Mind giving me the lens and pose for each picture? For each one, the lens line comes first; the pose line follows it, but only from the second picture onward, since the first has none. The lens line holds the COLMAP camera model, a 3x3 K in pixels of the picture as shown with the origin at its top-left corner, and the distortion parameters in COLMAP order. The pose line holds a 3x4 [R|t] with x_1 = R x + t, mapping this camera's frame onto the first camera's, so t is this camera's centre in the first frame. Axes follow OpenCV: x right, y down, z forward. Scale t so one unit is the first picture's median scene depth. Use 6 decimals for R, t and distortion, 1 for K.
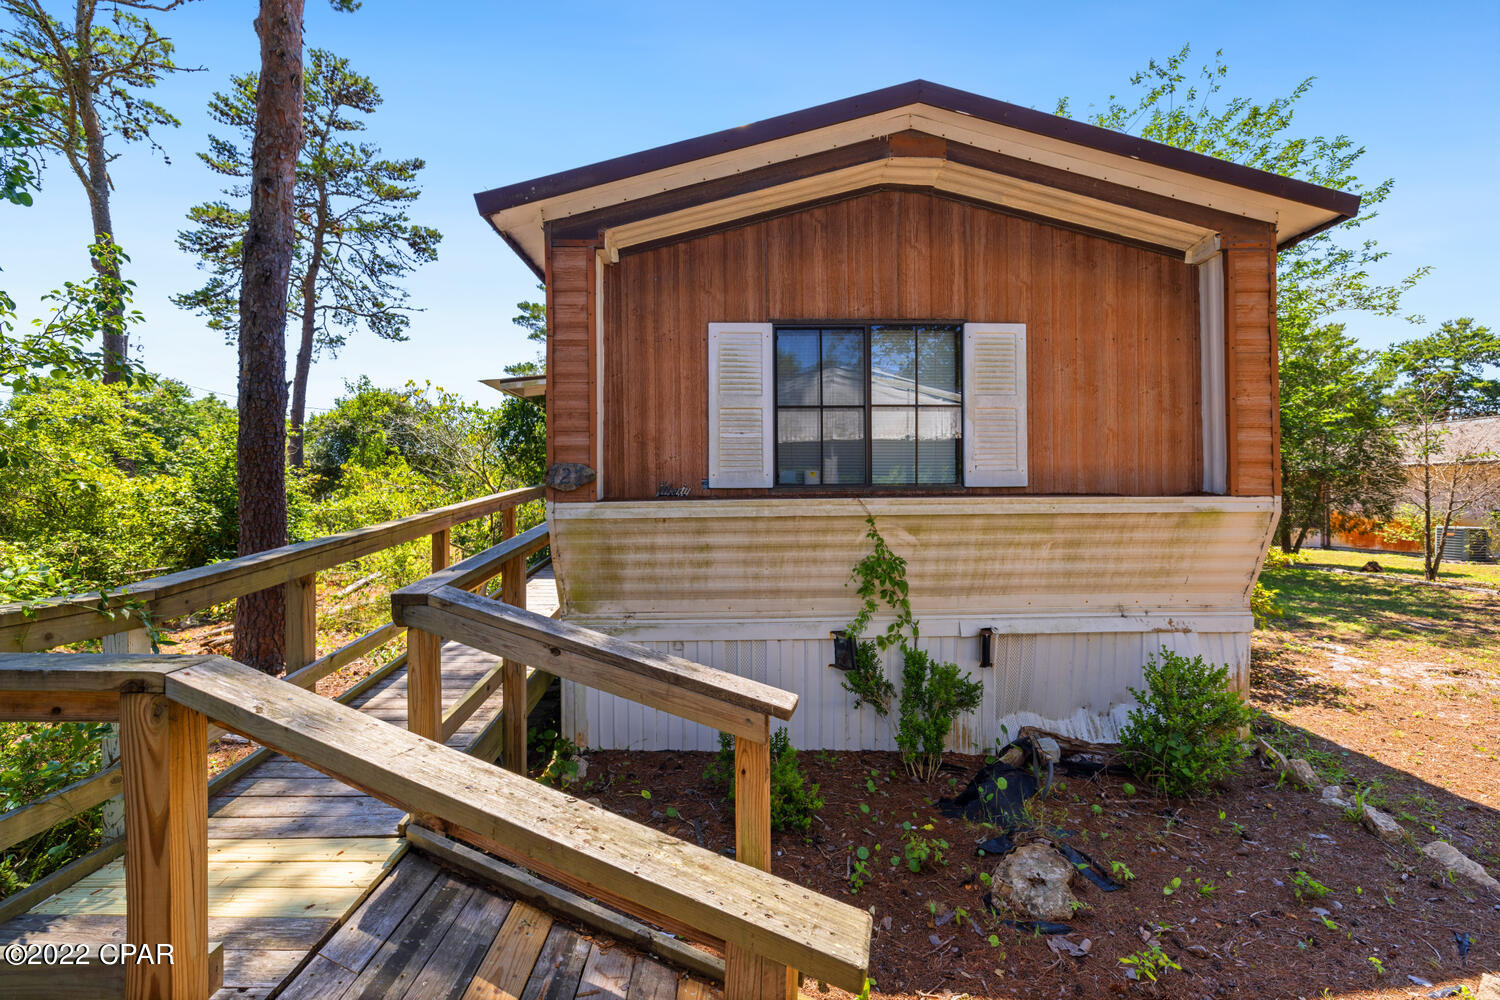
lens RADIAL K [[690.3, 0, 750.0], [0, 690.3, 500.0], [0, 0, 1]] dist [0.000319, 0.000031]
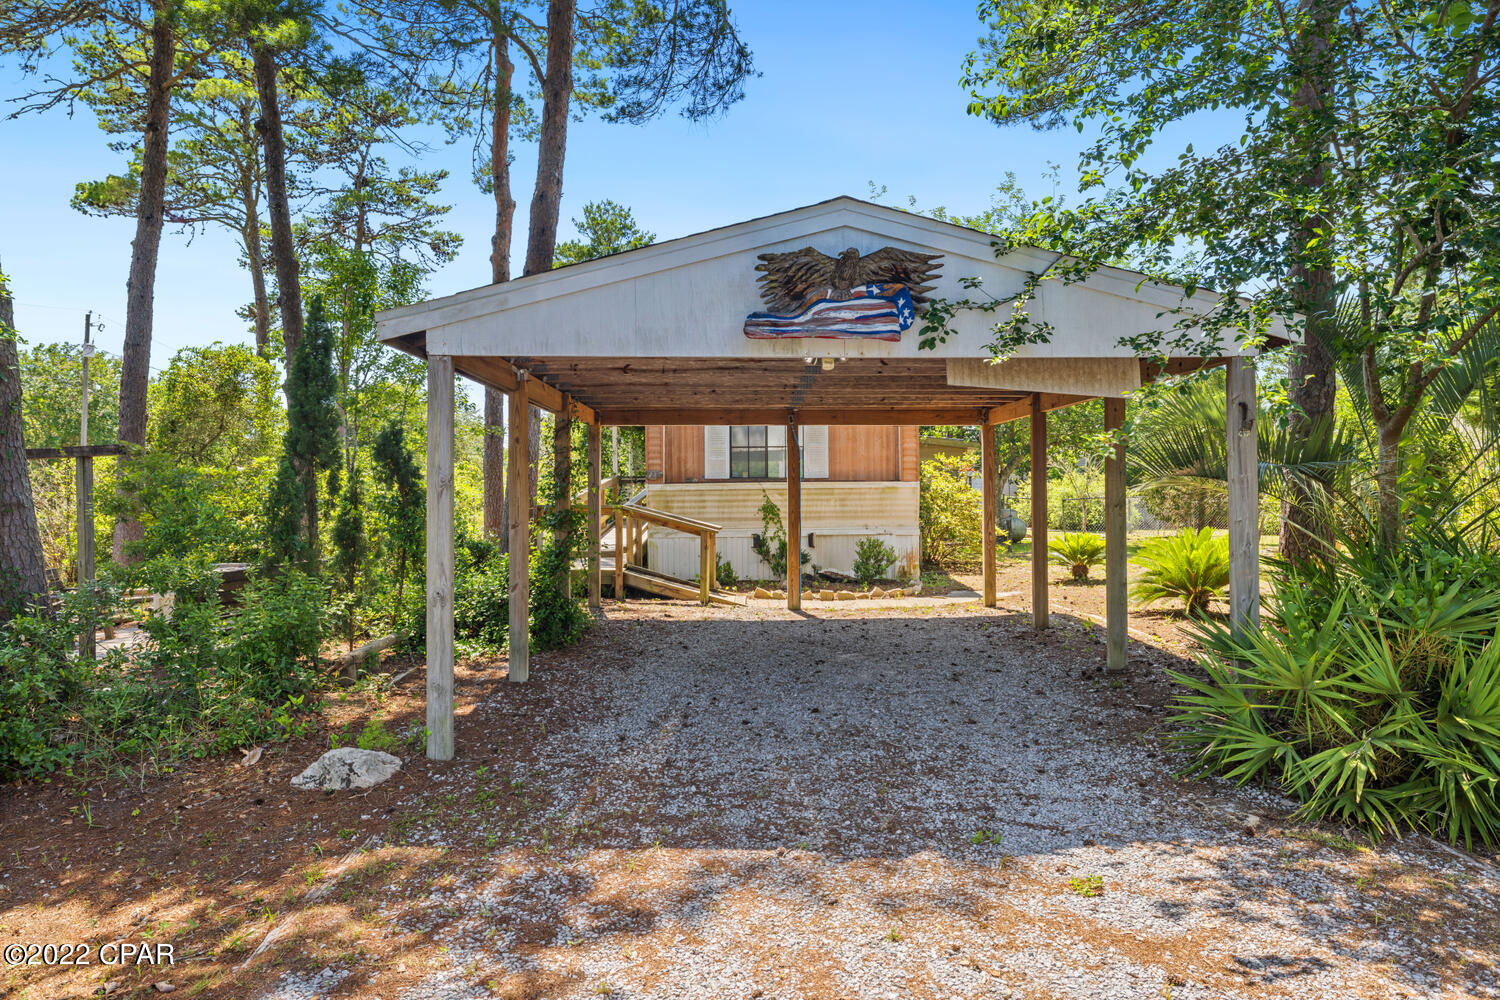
lens RADIAL K [[994.5, 0, 750.0], [0, 994.5, 500.0], [0, 0, 1]] dist [-0.000258, -0.000061]
pose [[0.999439, 0.000601, -0.033482, 0.047687], [-0.000473, 0.999992, 0.003854, 0.009826], [0.033484, -0.003836, 0.999432, -0.555324]]
